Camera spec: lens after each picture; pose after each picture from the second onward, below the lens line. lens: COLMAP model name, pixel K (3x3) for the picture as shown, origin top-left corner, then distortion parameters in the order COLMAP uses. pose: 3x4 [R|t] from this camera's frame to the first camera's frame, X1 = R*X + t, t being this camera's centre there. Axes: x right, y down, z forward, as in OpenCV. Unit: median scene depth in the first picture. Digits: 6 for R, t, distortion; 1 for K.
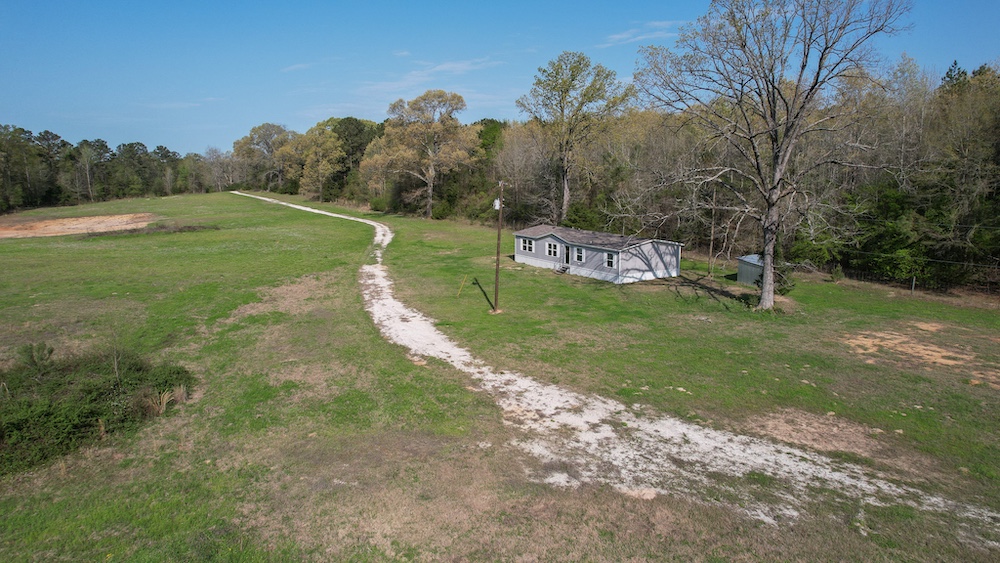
lens RADIAL K [[667.5, 0, 453.5], [0, 667.5, 259.0], [0, 0, 1]] dist [-0.010602, 0.004690]
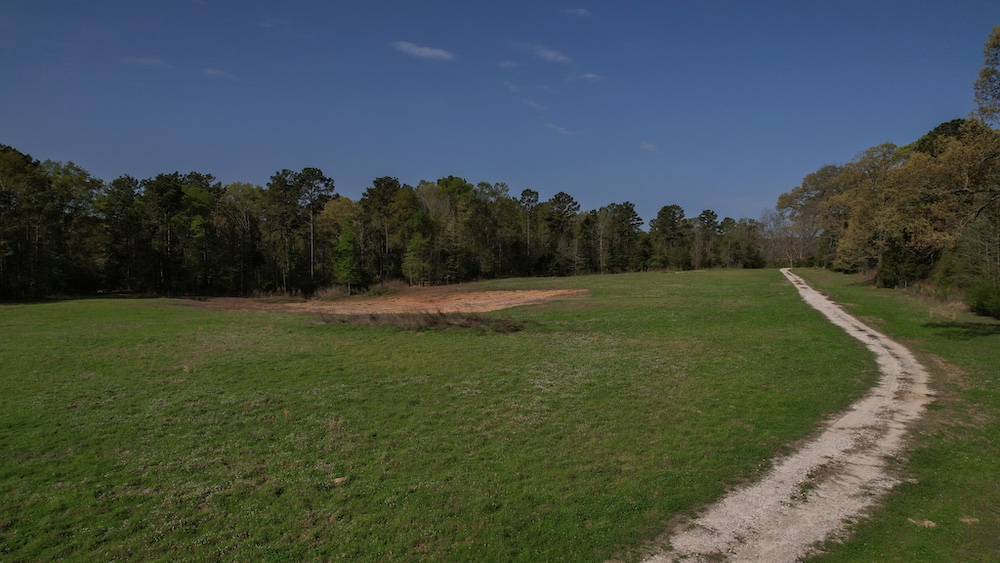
lens RADIAL K [[667.5, 0, 501.7], [0, 667.5, 287.6], [0, 0, 1]] dist [-0.010602, 0.004690]
pose [[0.687065, 0.048829, -0.724954, -0.016116], [-0.103668, 0.994120, -0.031291, -0.027127], [0.719163, 0.096654, 0.688087, 0.309764]]
